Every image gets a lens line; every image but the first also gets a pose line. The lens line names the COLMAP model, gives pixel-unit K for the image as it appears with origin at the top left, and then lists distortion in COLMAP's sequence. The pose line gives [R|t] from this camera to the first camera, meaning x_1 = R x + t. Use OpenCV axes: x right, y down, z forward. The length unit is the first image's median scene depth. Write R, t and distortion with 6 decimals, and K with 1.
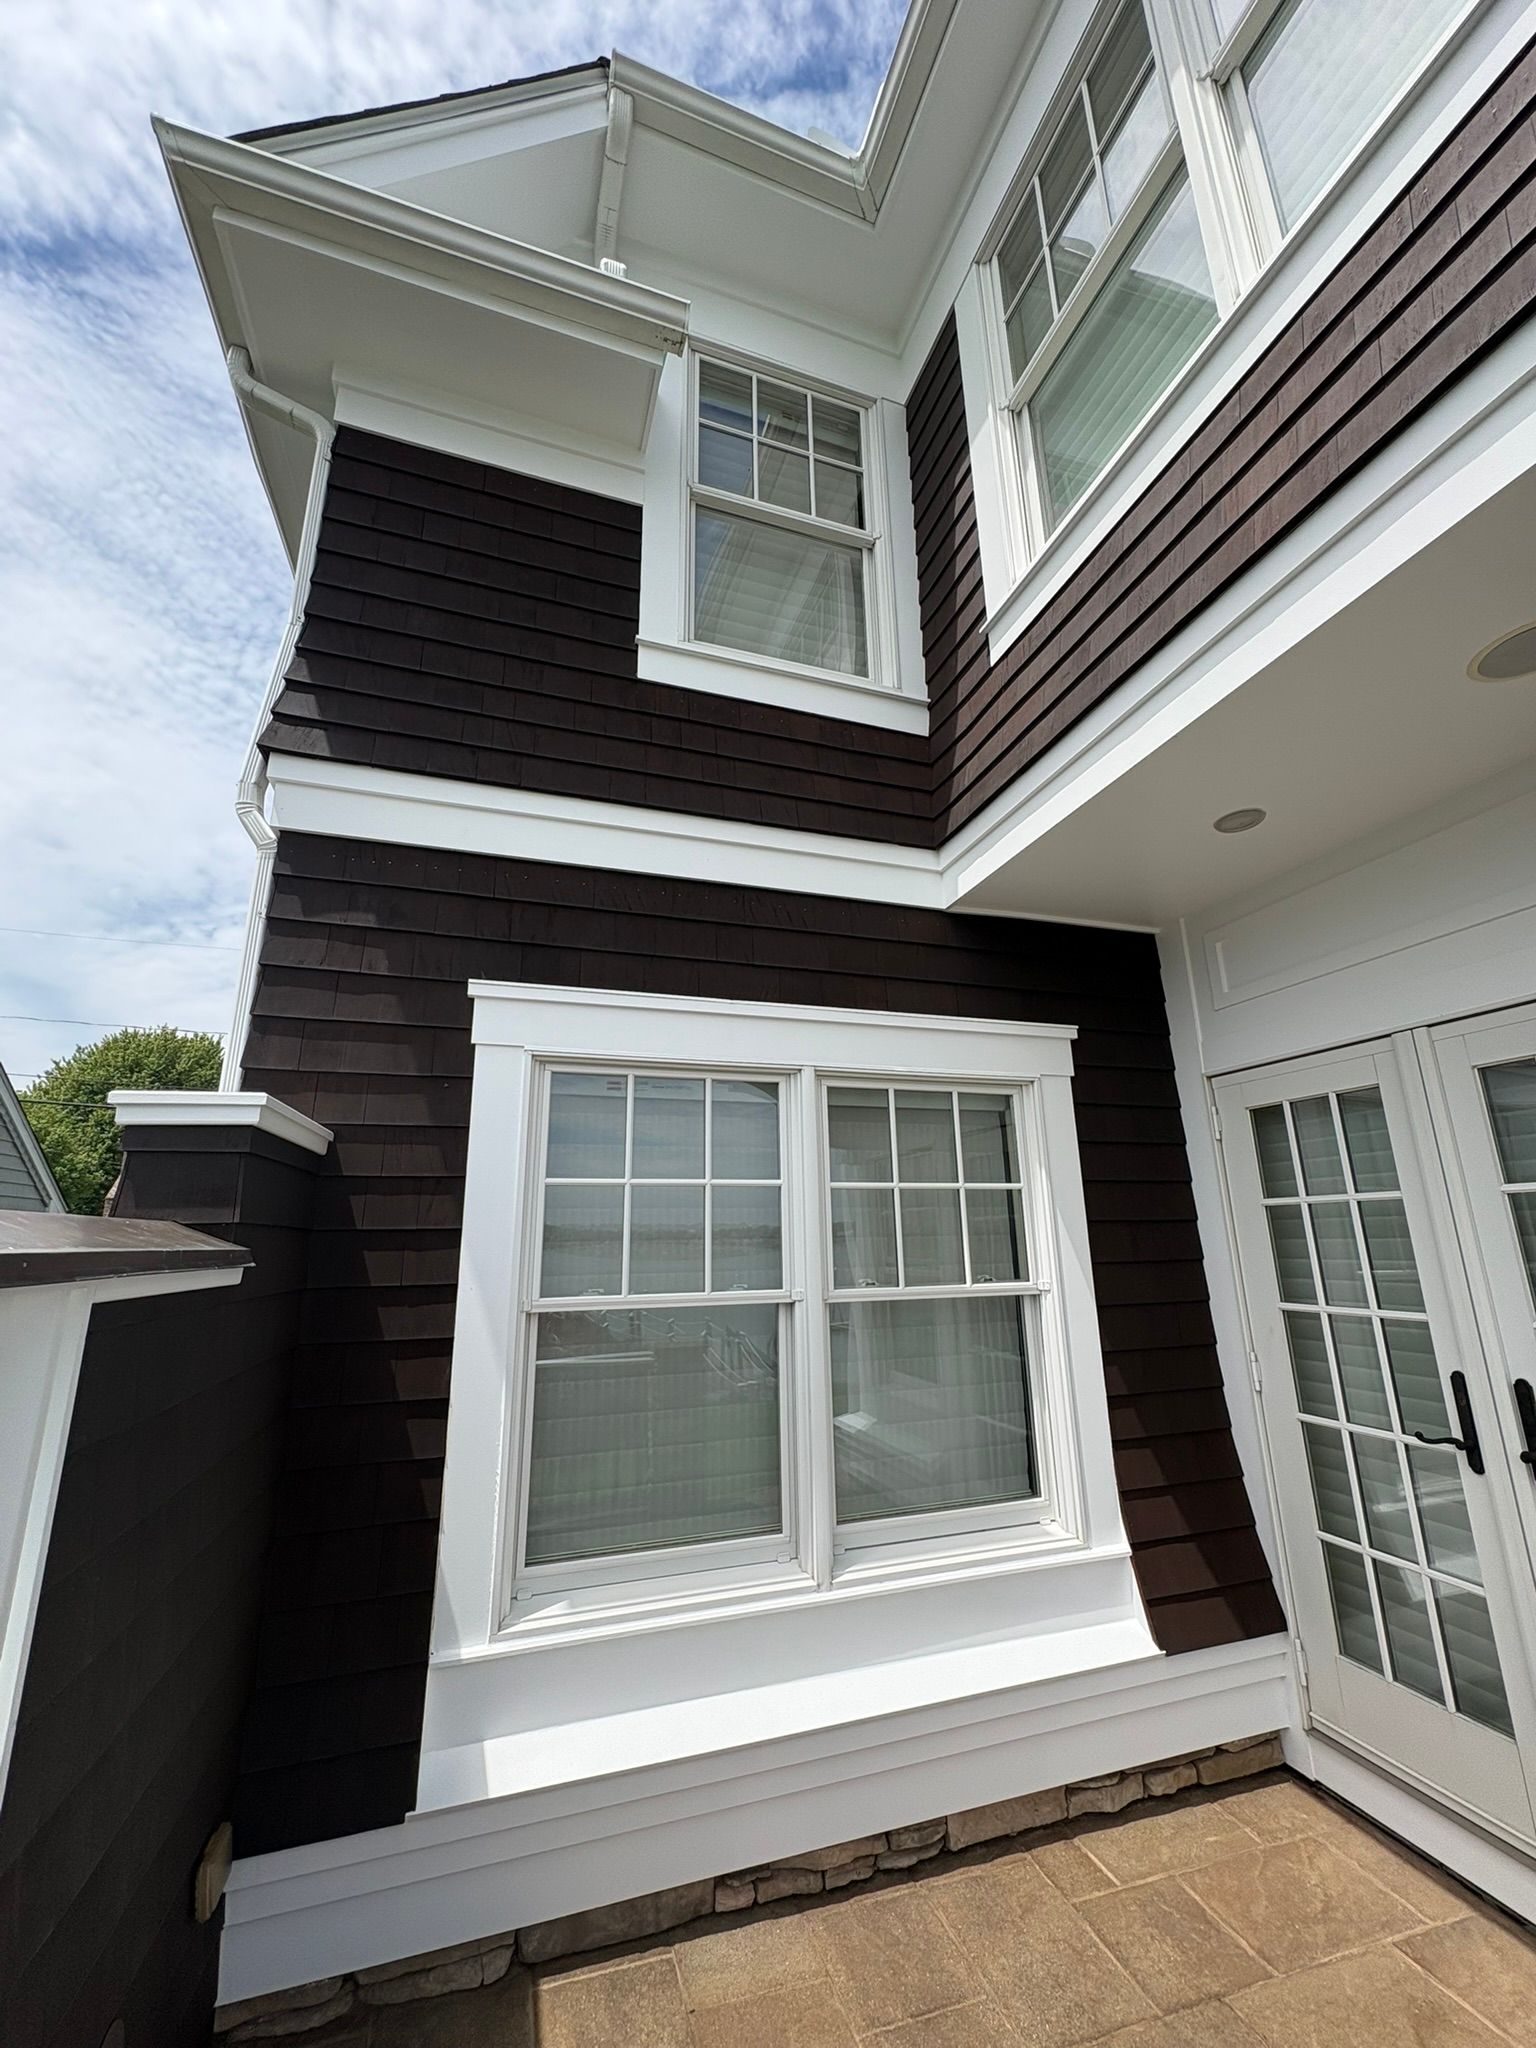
lens RADIAL K [[820.9, 0, 773.3], [0, 820.9, 1023.6], [0, 0, 1]] dist [-0.001687, 0.000174]
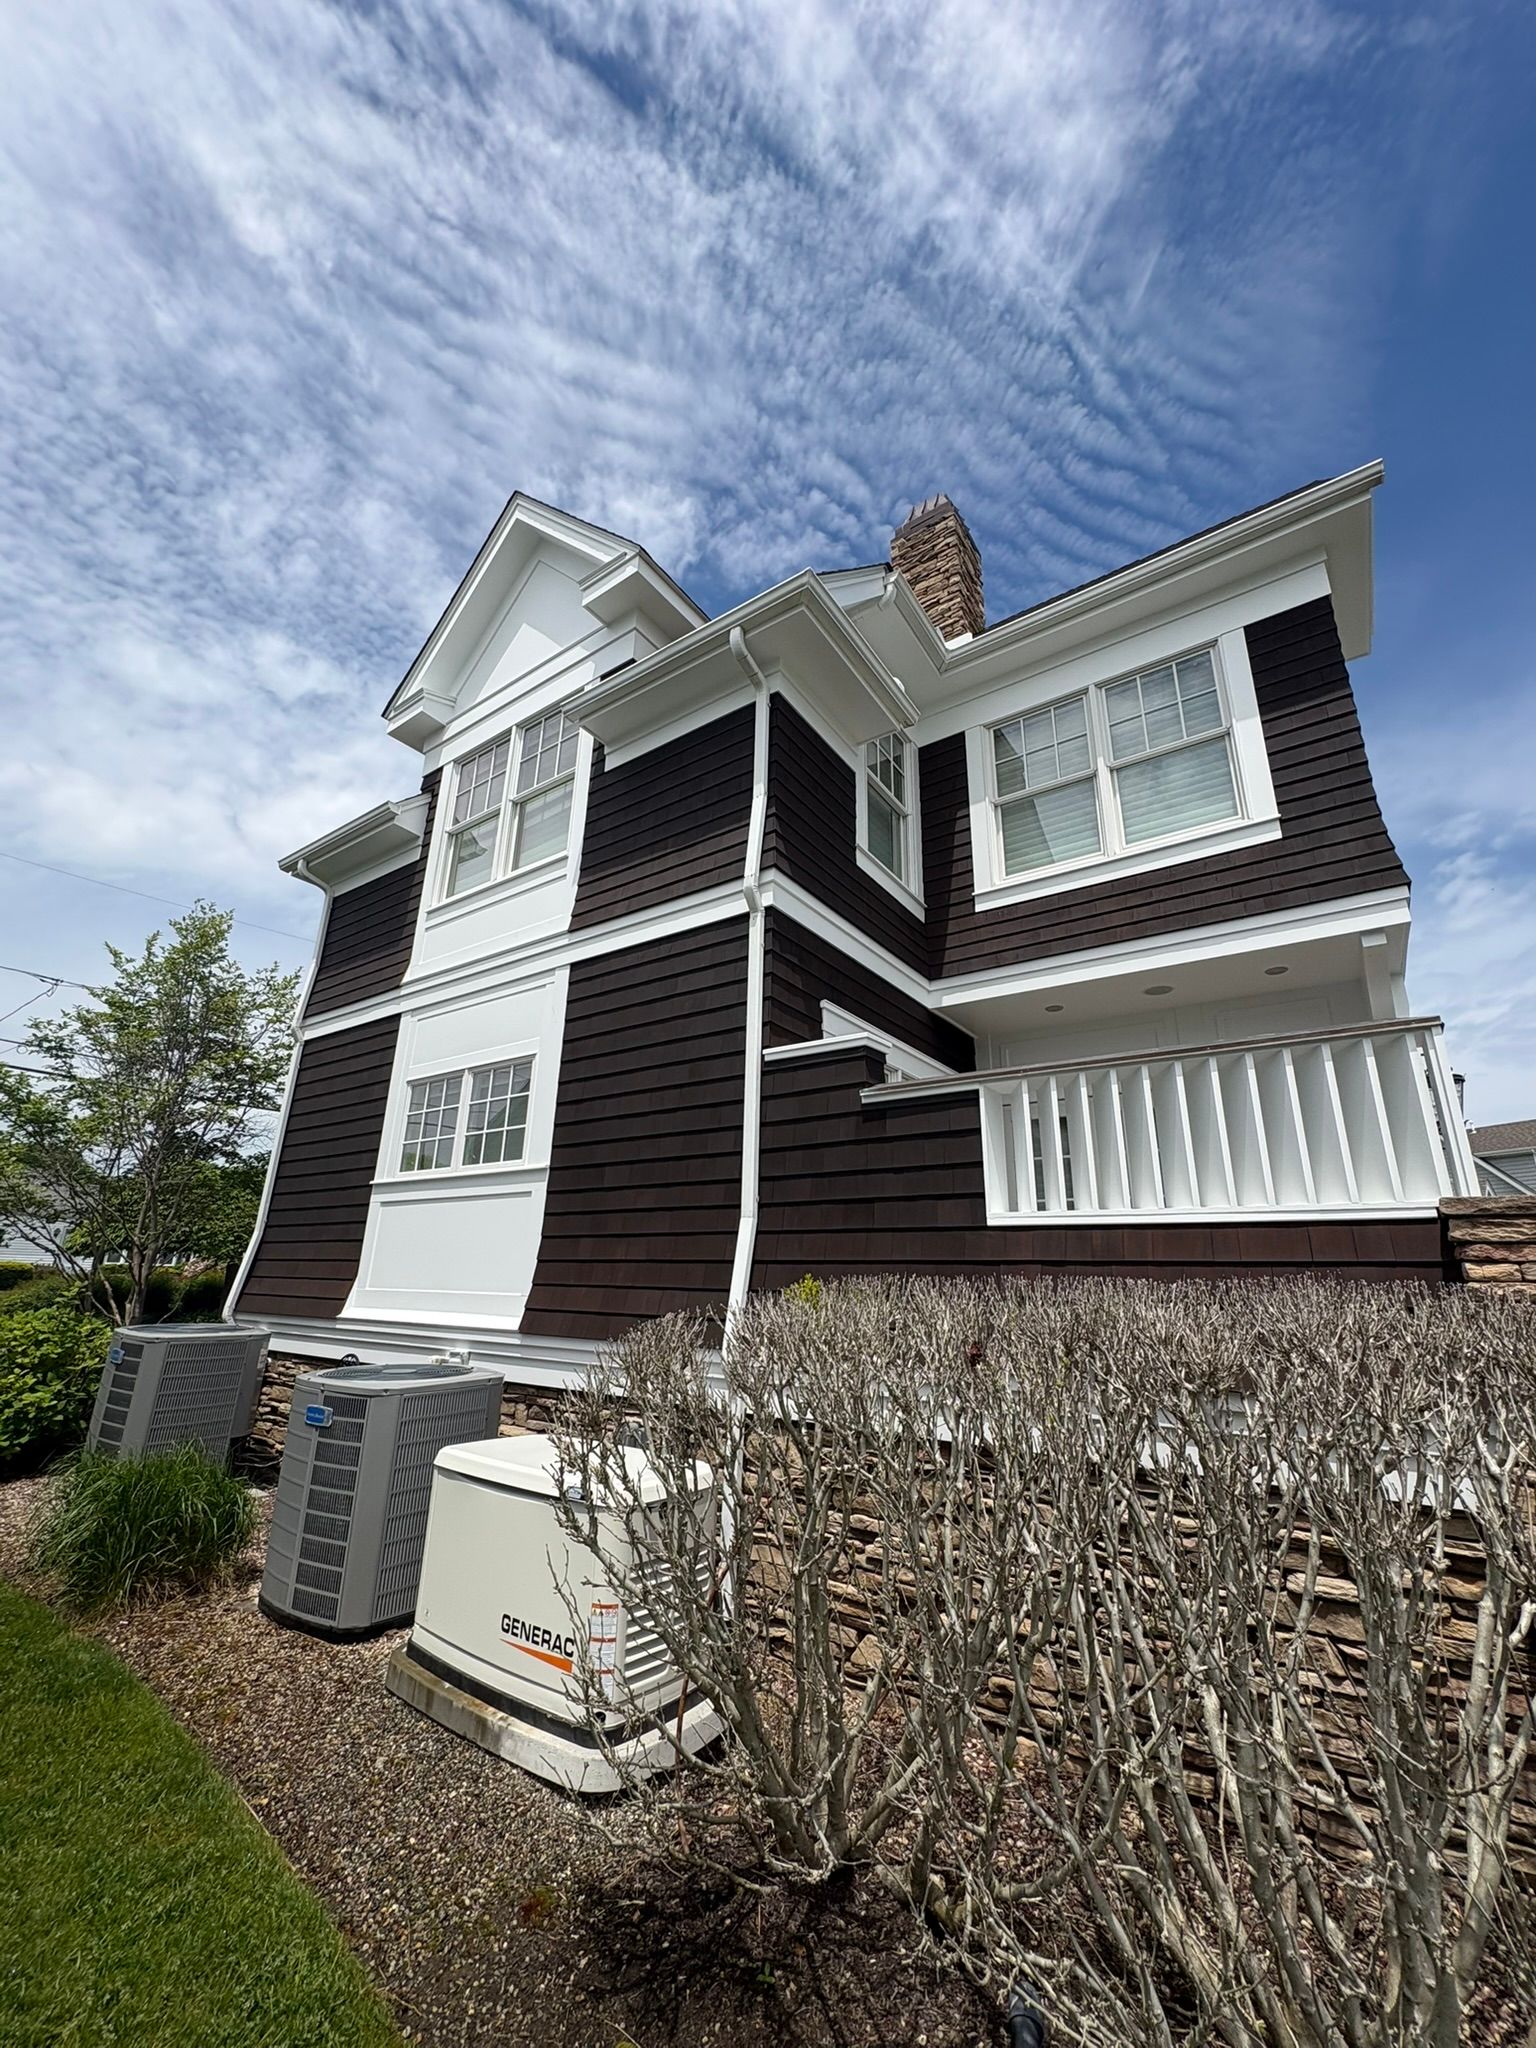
lens RADIAL K [[820.9, 0, 773.3], [0, 820.9, 1023.6], [0, 0, 1]] dist [-0.001687, 0.000174]
pose [[0.798600, 0.218400, 0.560838, -1.335126], [-0.191949, 0.975599, -0.106590, 0.207751], [-0.570432, -0.022530, 0.821036, -0.530194]]
